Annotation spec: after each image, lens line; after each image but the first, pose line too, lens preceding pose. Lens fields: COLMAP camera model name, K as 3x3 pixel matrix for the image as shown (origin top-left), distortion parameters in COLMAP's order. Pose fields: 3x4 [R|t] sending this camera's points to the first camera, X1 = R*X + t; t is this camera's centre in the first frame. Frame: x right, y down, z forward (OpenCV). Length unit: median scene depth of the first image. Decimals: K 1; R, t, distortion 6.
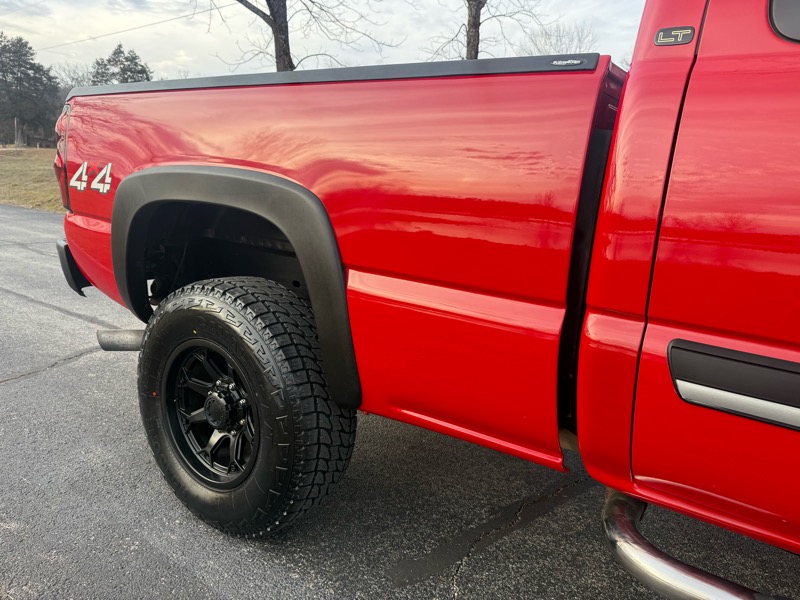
lens RADIAL K [[554.5, 0, 414.4], [0, 554.5, 297.8], [0, 0, 1]] dist [0.002439, -0.002131]
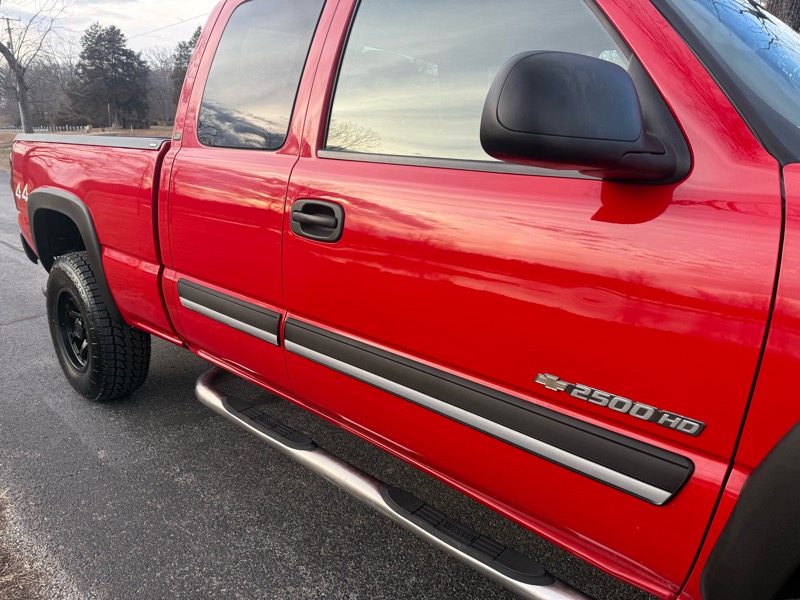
lens RADIAL K [[554.5, 0, 414.4], [0, 554.5, 297.8], [0, 0, 1]] dist [0.002439, -0.002131]
pose [[0.990213, 0.000189, -0.139566, 0.802946], [0.007756, 0.998379, 0.056384, 0.015079], [0.139350, -0.056915, 0.988606, -0.489191]]
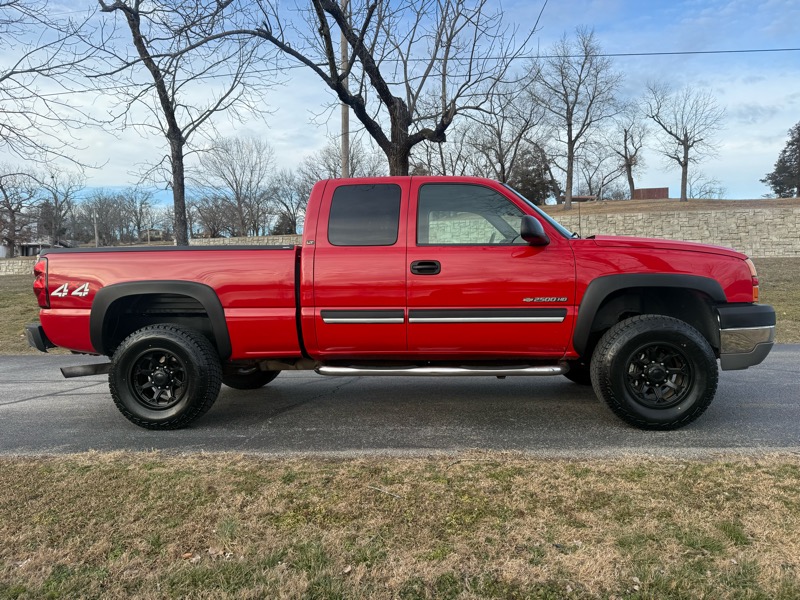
lens RADIAL K [[570.1, 0, 404.6], [0, 570.1, 297.0], [0, 0, 1]] dist [0.029221, -0.035654]
pose [[0.871587, -0.087119, 0.482438, -0.528141], [0.168295, 0.977451, -0.127537, 0.311132], [-0.460449, 0.192351, 0.866595, -1.520042]]
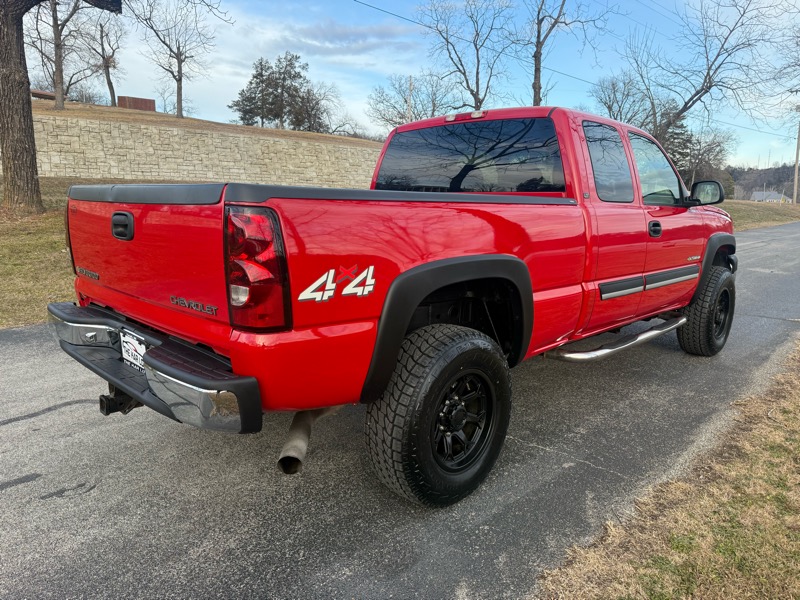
lens RADIAL K [[570.1, 0, 404.6], [0, 570.1, 297.0], [0, 0, 1]] dist [0.029221, -0.035654]
pose [[0.180602, -0.222367, 0.958090, -1.523929], [0.193504, 0.963103, 0.187055, -0.359495], [-0.964333, 0.151611, 0.216968, 0.672936]]
